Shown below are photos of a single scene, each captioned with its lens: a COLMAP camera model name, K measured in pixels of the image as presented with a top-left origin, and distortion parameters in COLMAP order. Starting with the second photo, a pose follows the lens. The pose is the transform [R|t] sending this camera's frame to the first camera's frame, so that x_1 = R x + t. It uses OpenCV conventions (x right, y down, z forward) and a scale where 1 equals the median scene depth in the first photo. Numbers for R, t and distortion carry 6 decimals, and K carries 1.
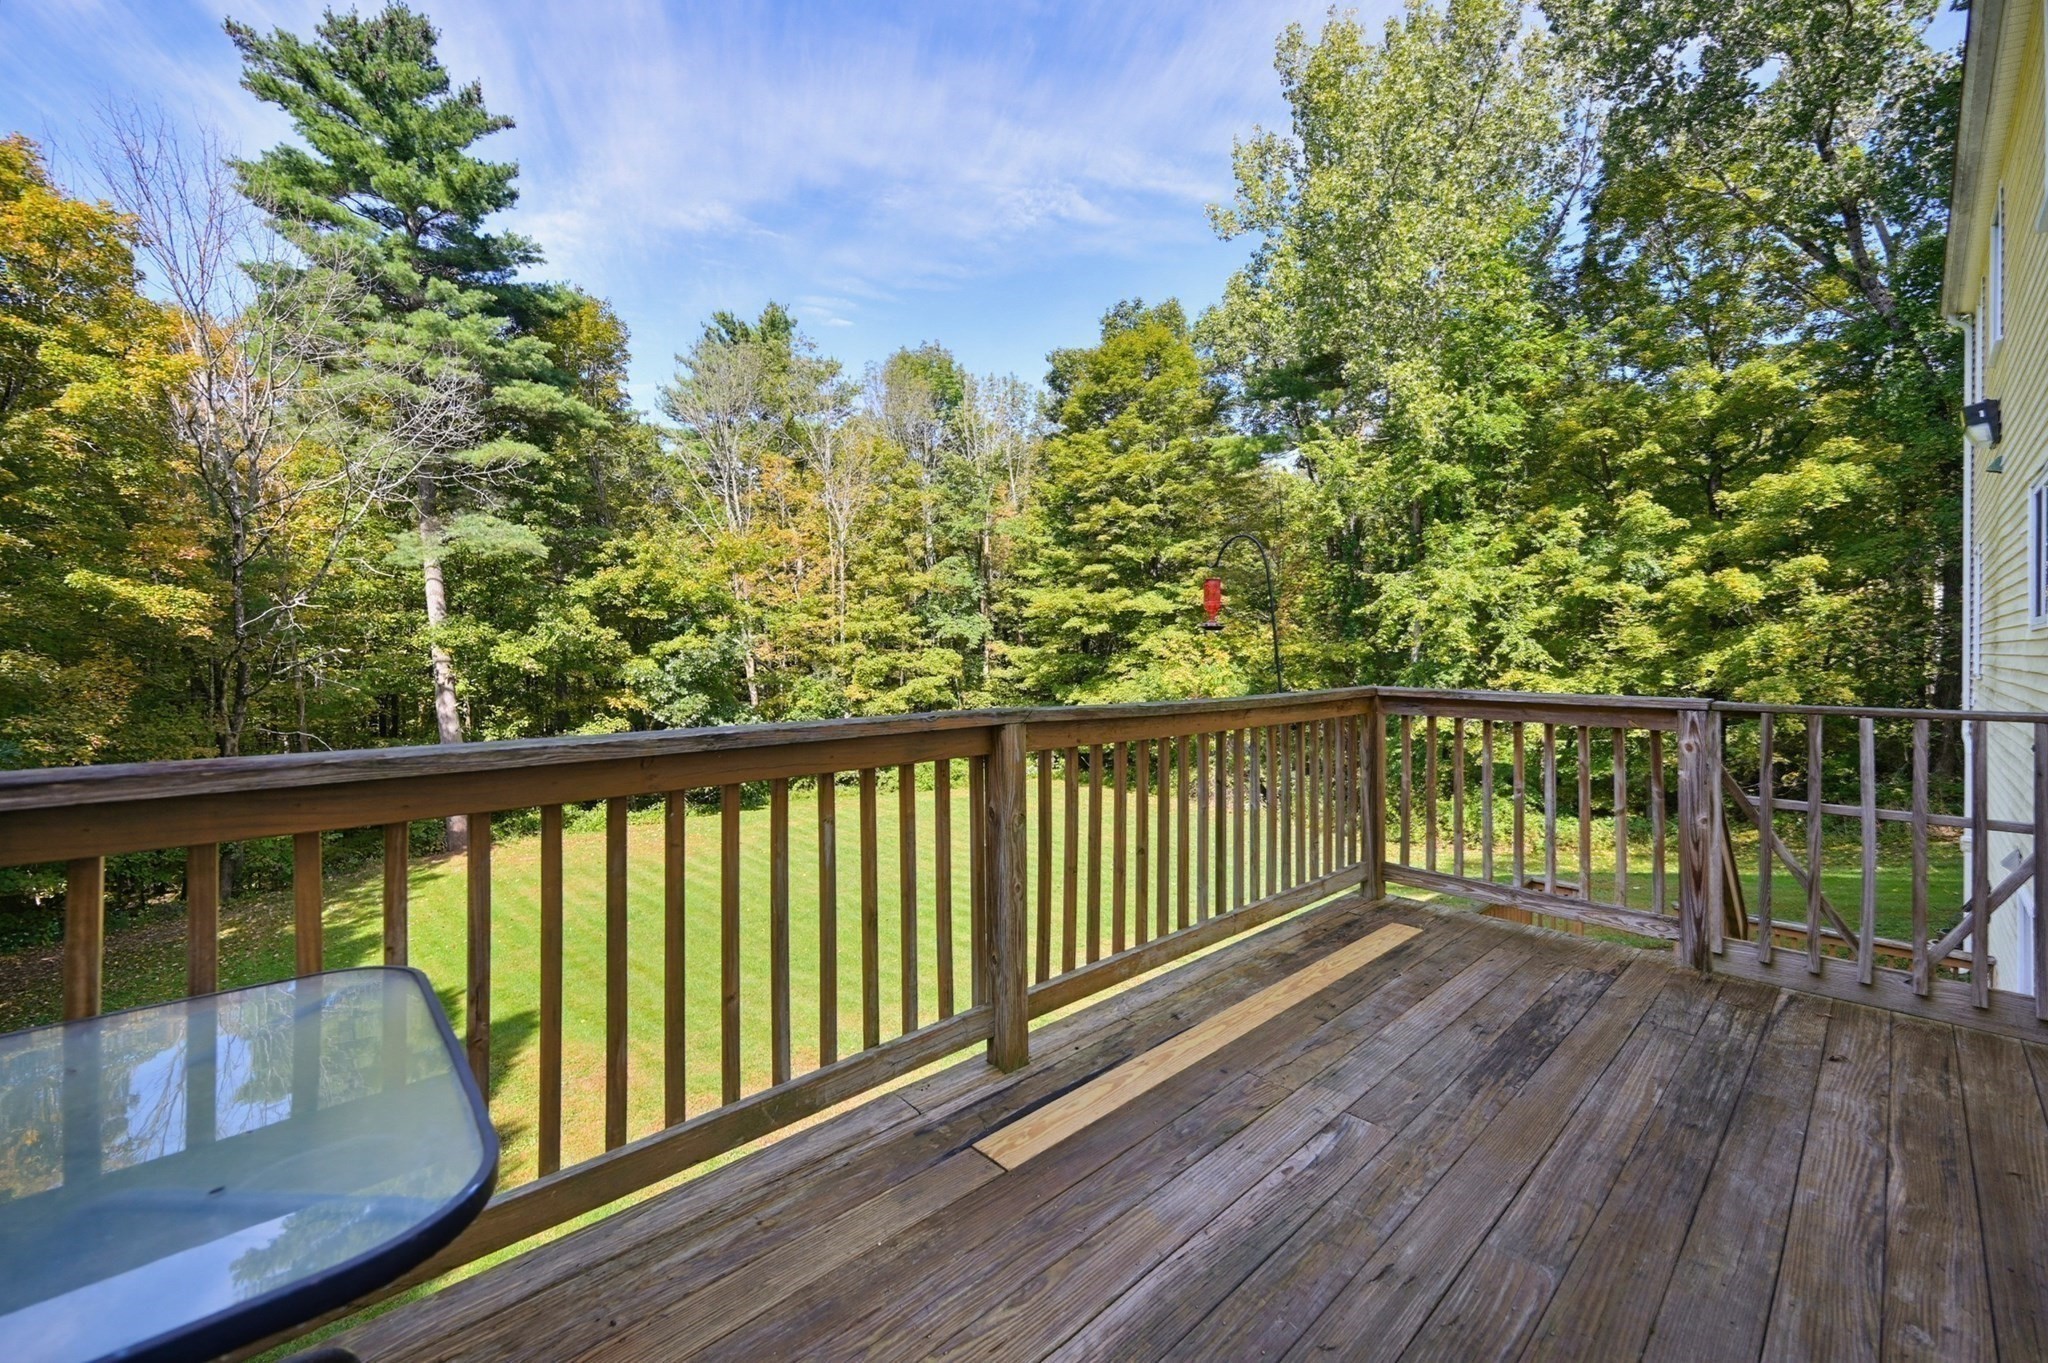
lens RADIAL K [[825.5, 0, 1000.8], [0, 825.5, 643.5], [0, 0, 1]] dist [0.005120, 0.000591]
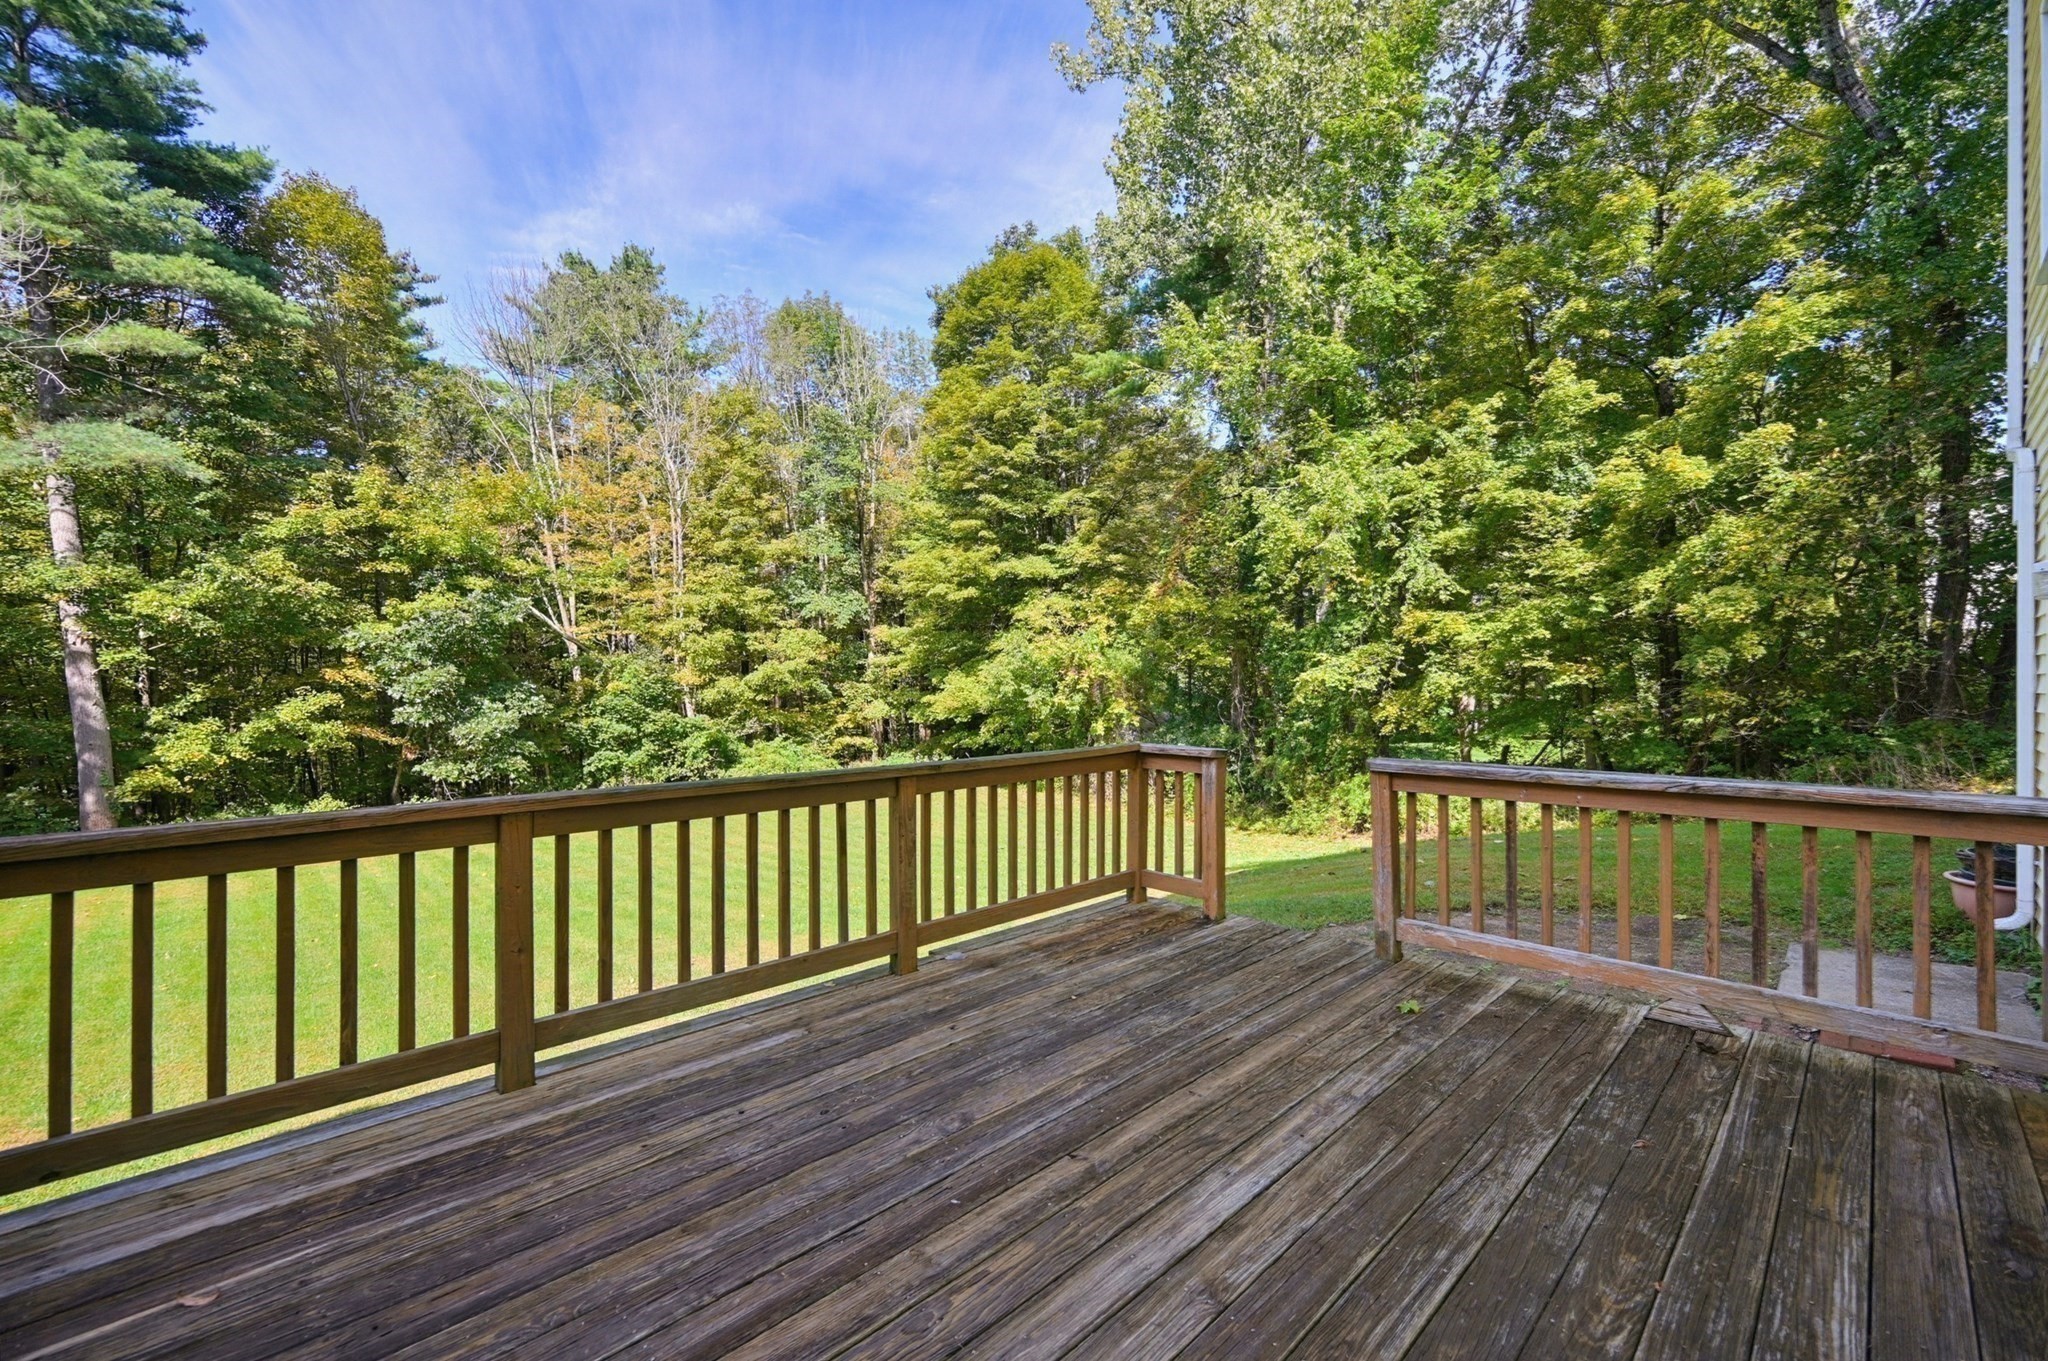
lens RADIAL K [[825.5, 0, 1038.6], [0, 825.5, 680.8], [0, 0, 1]] dist [0.005120, 0.000591]
pose [[0.999660, -0.007215, 0.025056, 0.210534], [0.007232, 0.999974, -0.000614, 0.088583], [-0.025051, 0.000795, 0.999686, 0.192387]]
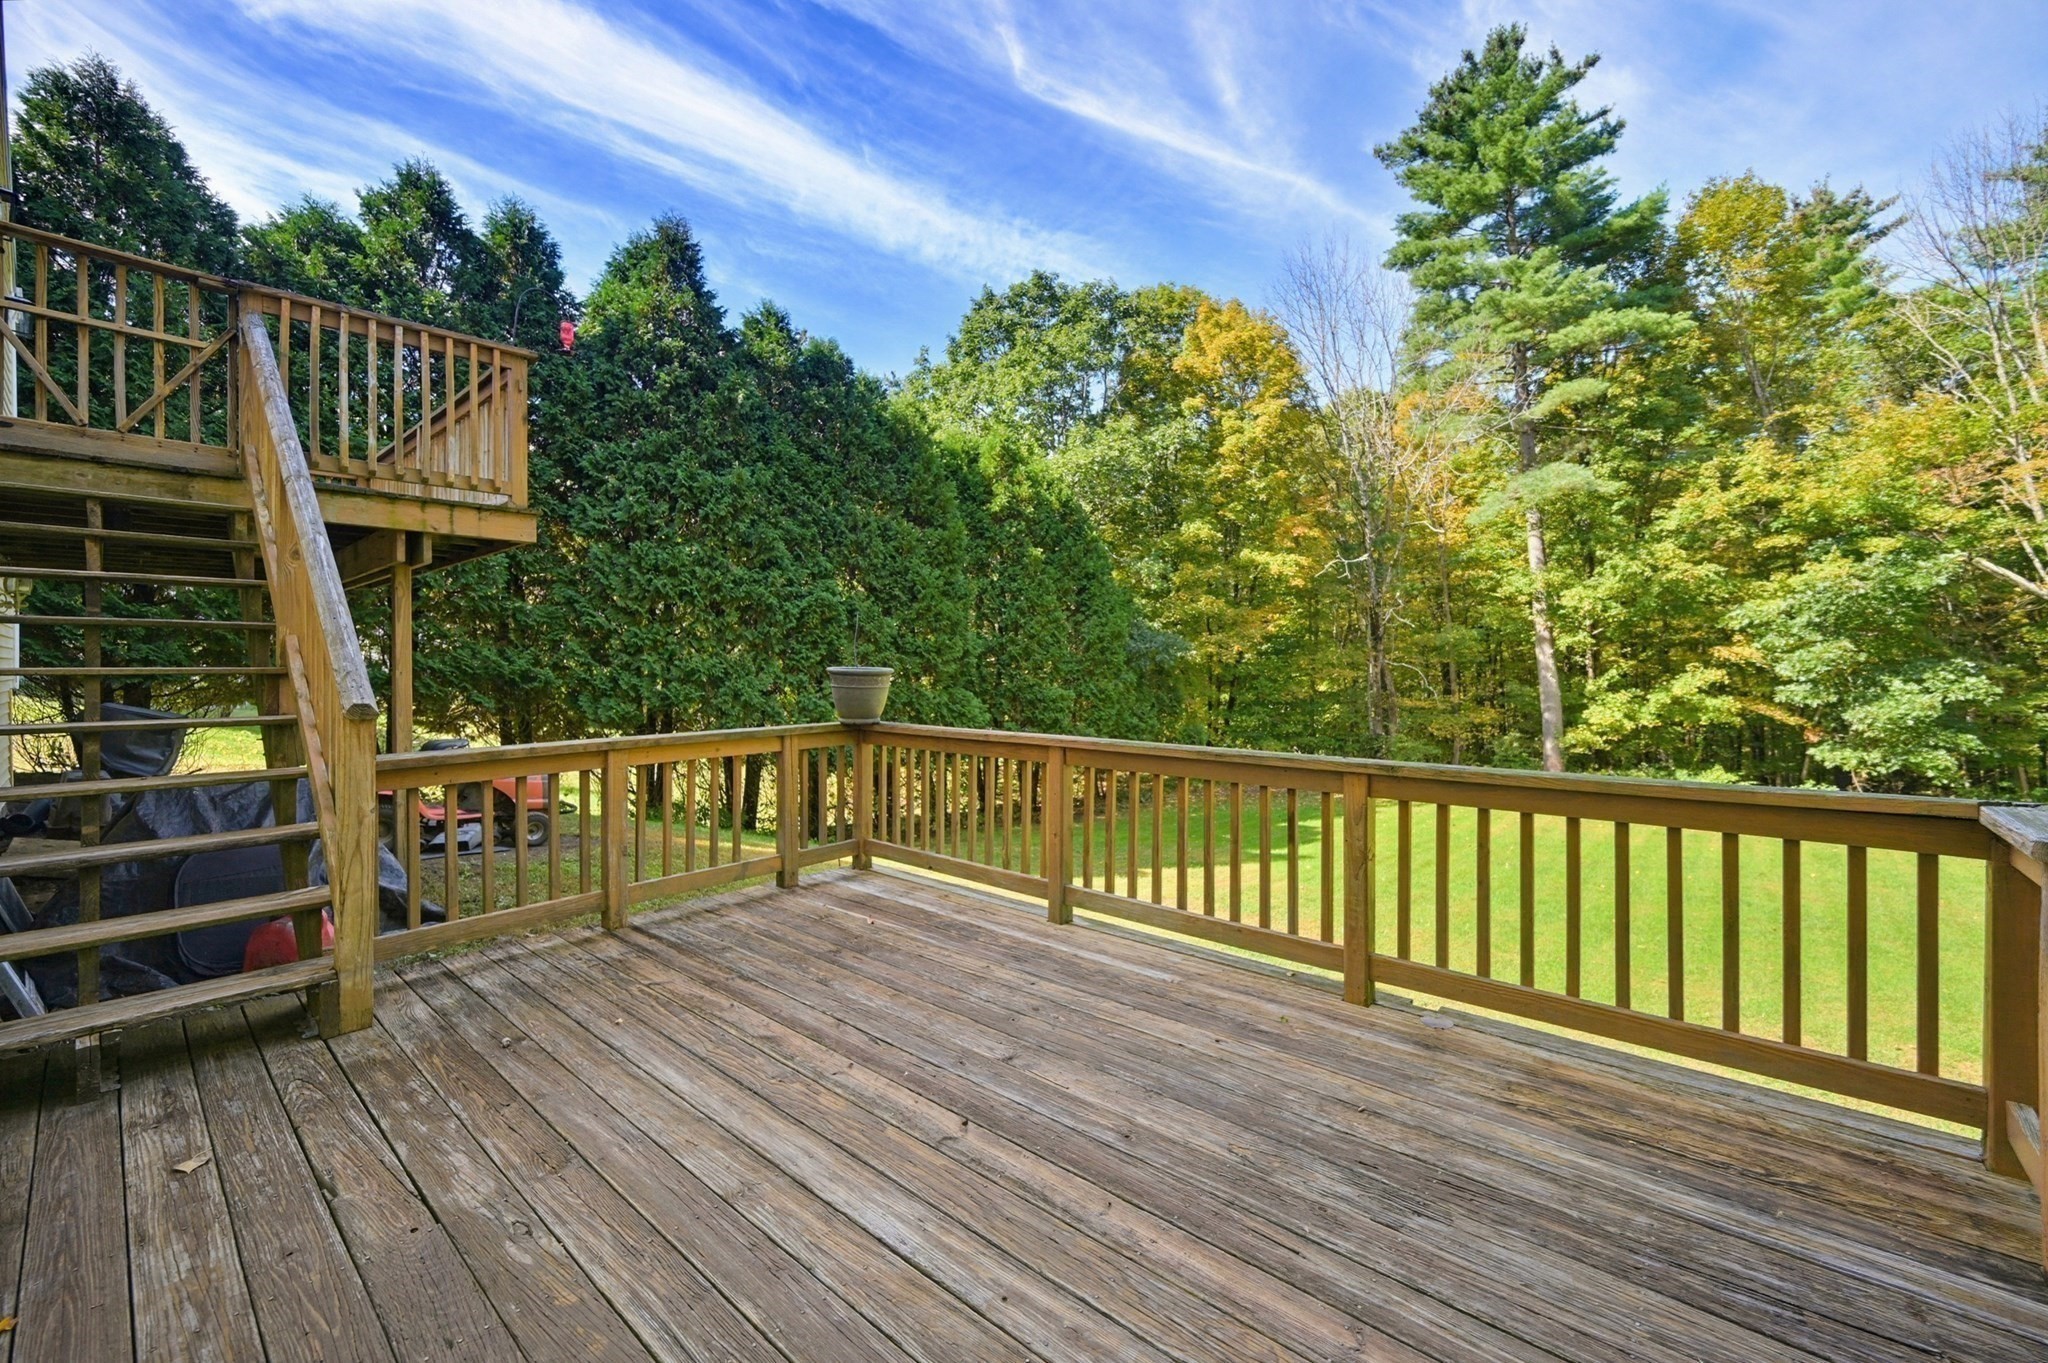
lens RADIAL K [[825.5, 0, 1071.1], [0, 825.5, 657.2], [0, 0, 1]] dist [0.005120, 0.000591]
pose [[0.121600, -0.014903, -0.992467, 0.295574], [0.007099, 0.999875, -0.014145, 0.089564], [0.992554, -0.005325, 0.121691, 0.269908]]
